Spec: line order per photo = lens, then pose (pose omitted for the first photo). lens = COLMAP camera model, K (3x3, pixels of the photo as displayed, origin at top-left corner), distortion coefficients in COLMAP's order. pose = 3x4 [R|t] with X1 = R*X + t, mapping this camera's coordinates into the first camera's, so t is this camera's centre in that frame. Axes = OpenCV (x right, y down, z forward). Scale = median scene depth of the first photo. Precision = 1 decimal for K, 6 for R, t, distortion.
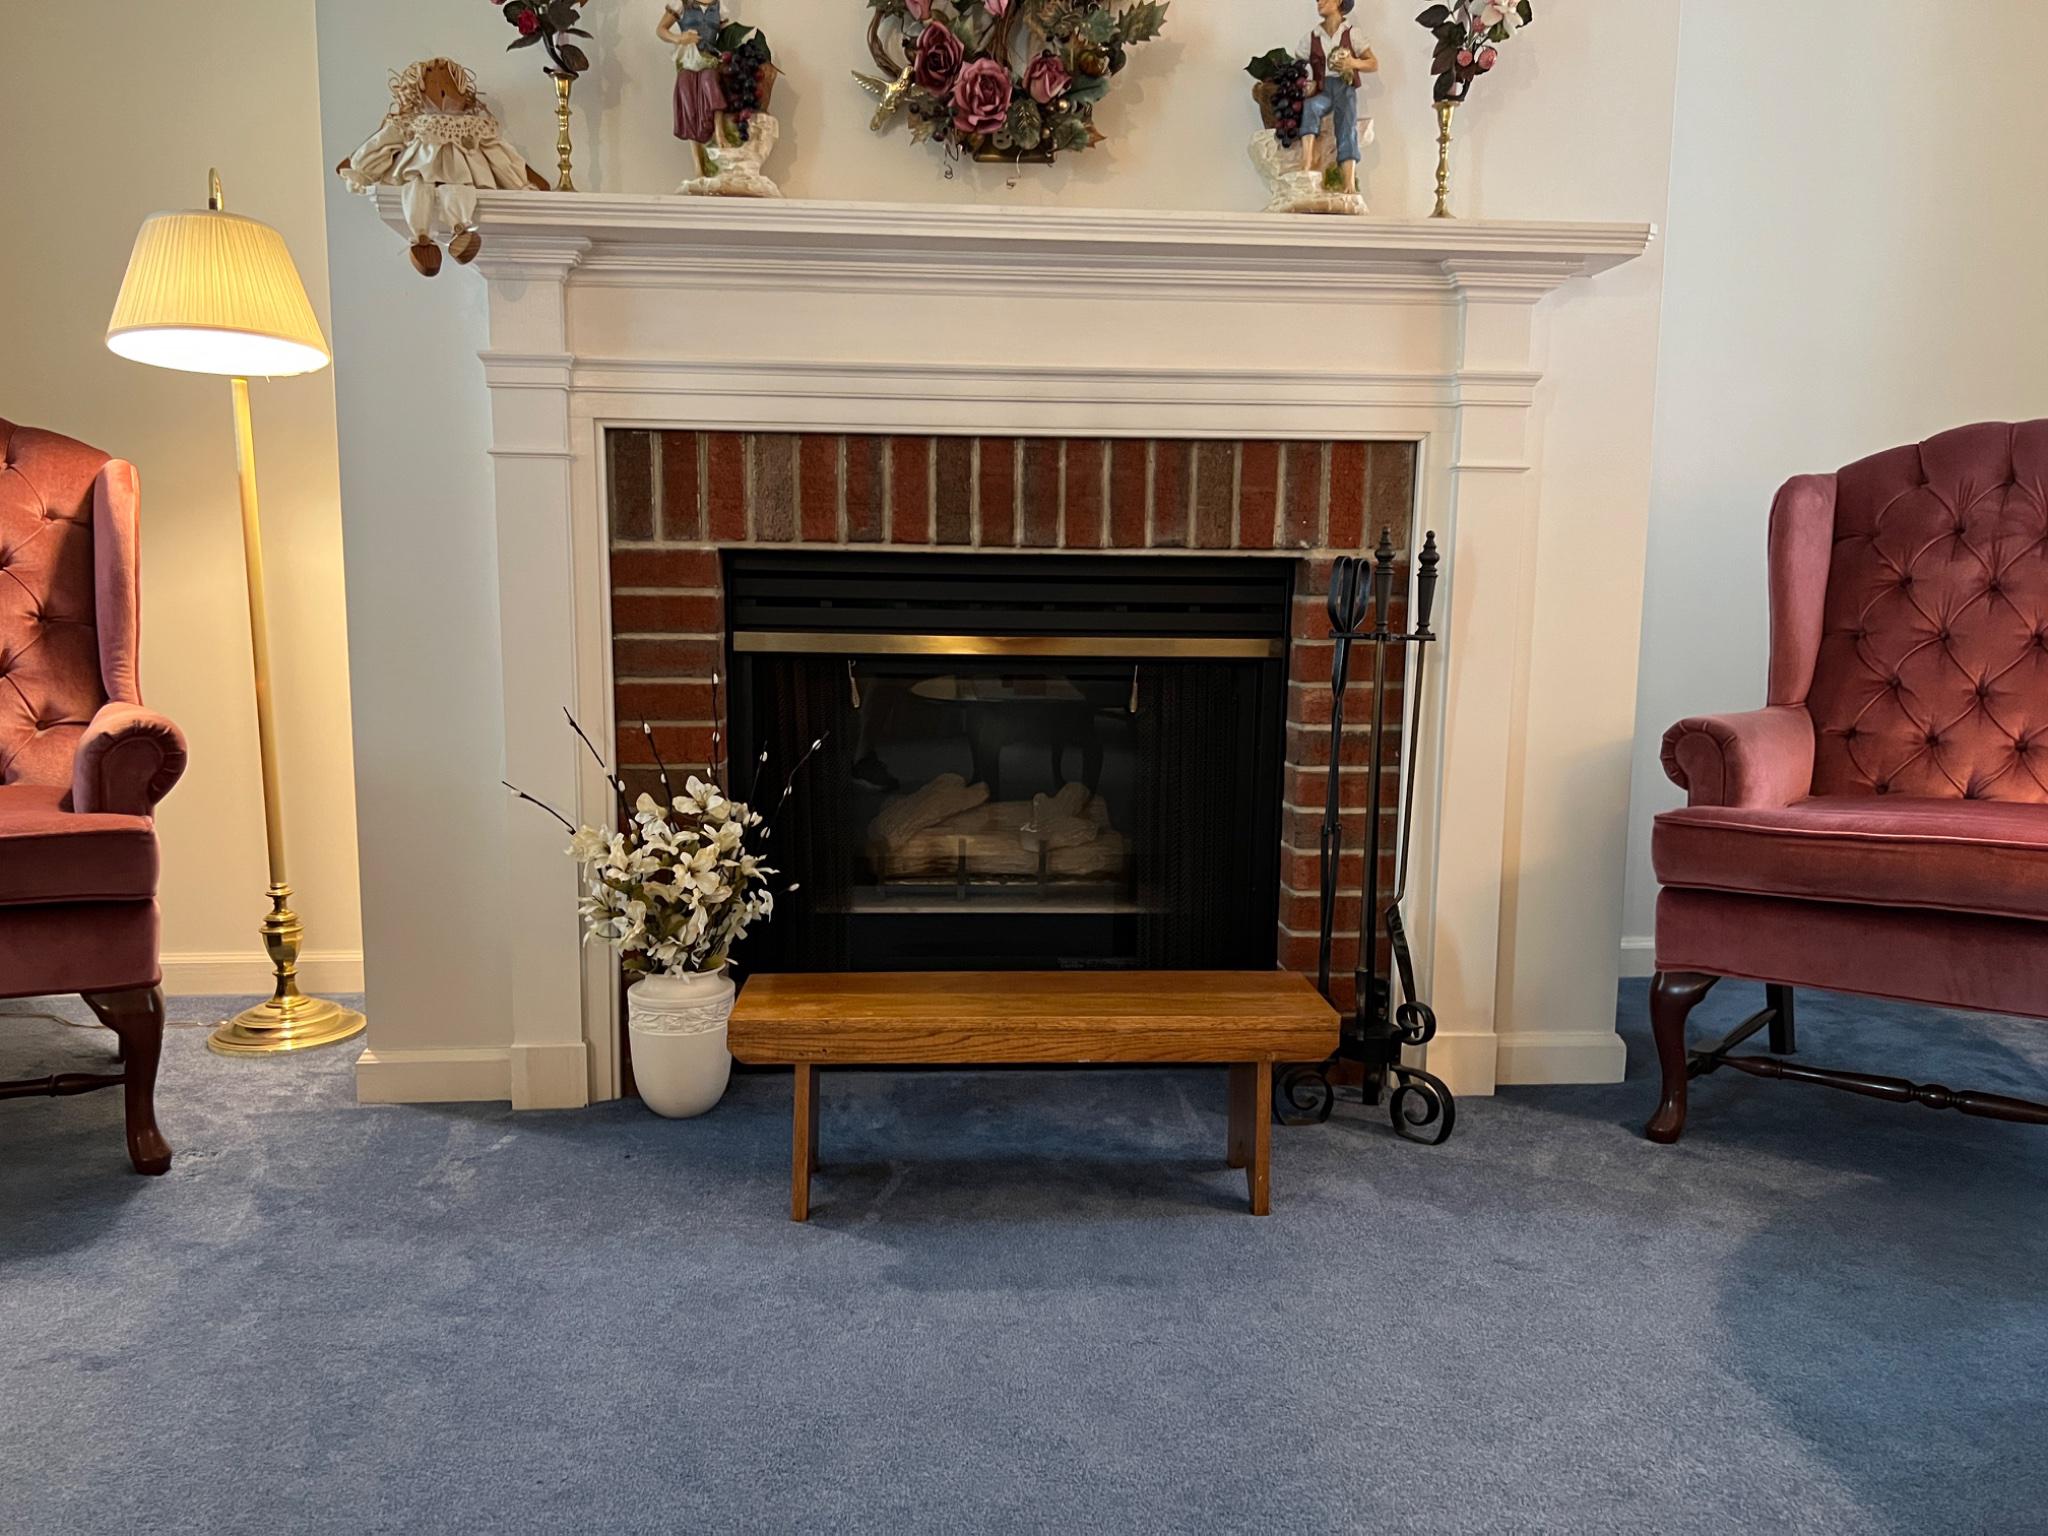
lens RADIAL K [[1536.1, 0, 1009.1], [0, 1536.1, 793.4], [0, 0, 1]] dist [0.042933, -0.043682]
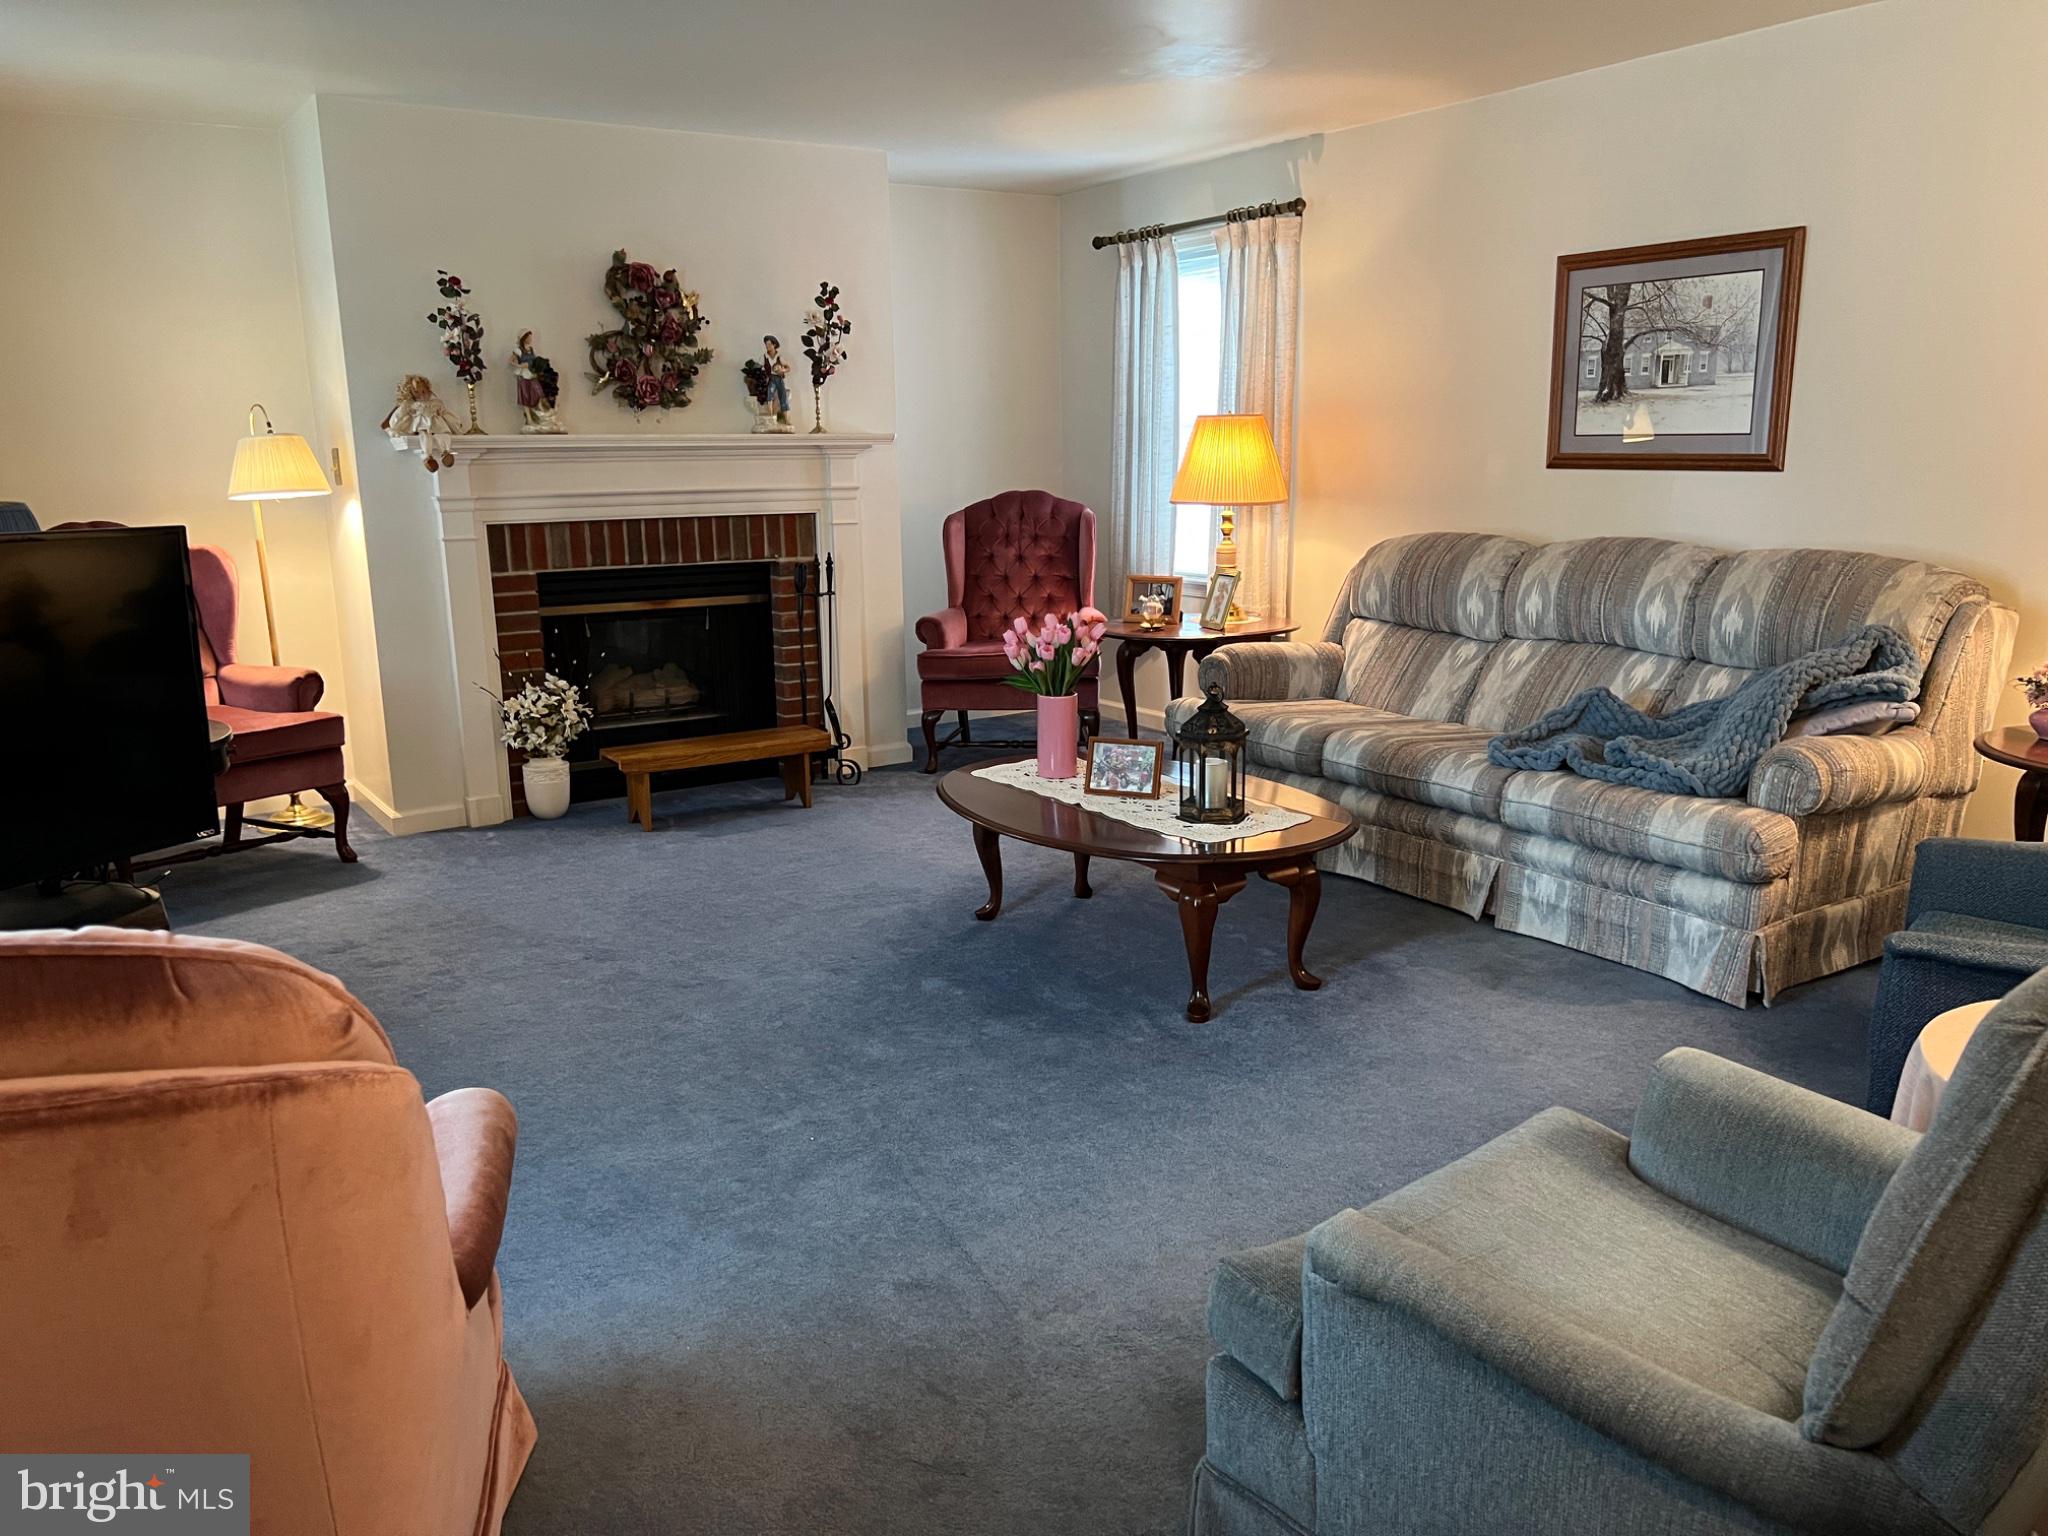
lens RADIAL K [[1536.1, 0, 1024.7], [0, 1536.1, 767.2], [0, 0, 1]] dist [0.042933, -0.043682]
pose [[0.867113, -0.122734, 0.482754, -0.705462], [0.088445, 0.991705, 0.093265, -0.023101], [-0.490197, -0.038174, 0.870775, -1.370989]]
